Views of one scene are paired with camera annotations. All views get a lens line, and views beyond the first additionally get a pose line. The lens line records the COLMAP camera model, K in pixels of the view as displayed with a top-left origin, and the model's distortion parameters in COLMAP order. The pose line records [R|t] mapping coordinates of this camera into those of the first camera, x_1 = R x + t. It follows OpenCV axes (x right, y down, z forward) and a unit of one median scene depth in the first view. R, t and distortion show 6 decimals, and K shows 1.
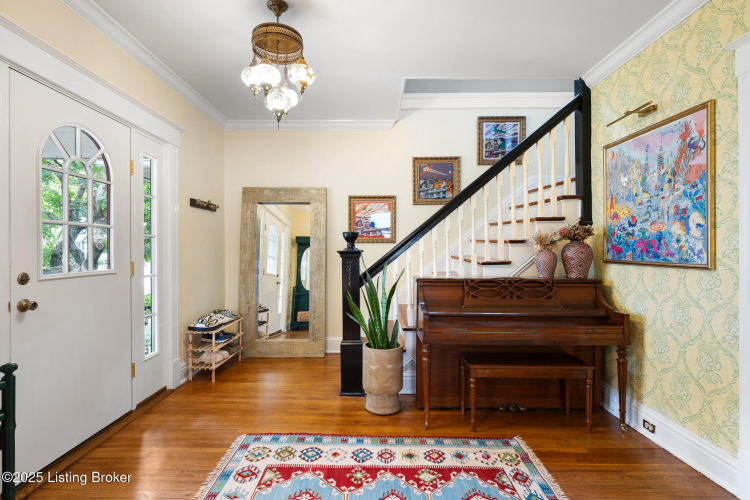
lens RADIAL K [[366.3, 0, 377.2], [0, 366.3, 251.3], [0, 0, 1]] dist [0.001145, -0.000629]
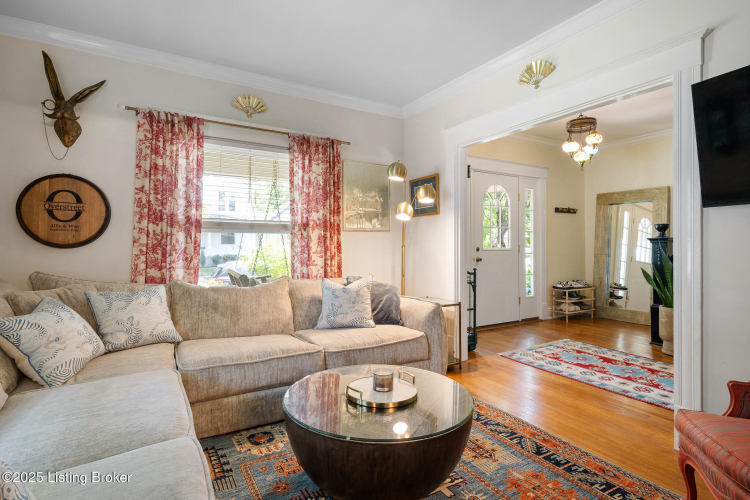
lens RADIAL K [[392.0, 0, 369.6], [0, 392.0, 242.4], [0, 0, 1]] dist [0.003232, 0.000393]
pose [[0.508478, -0.006424, -0.861051, 0.760252], [-0.004043, 0.999943, -0.009848, 0.039808], [0.861066, 0.008489, 0.508423, -0.786651]]
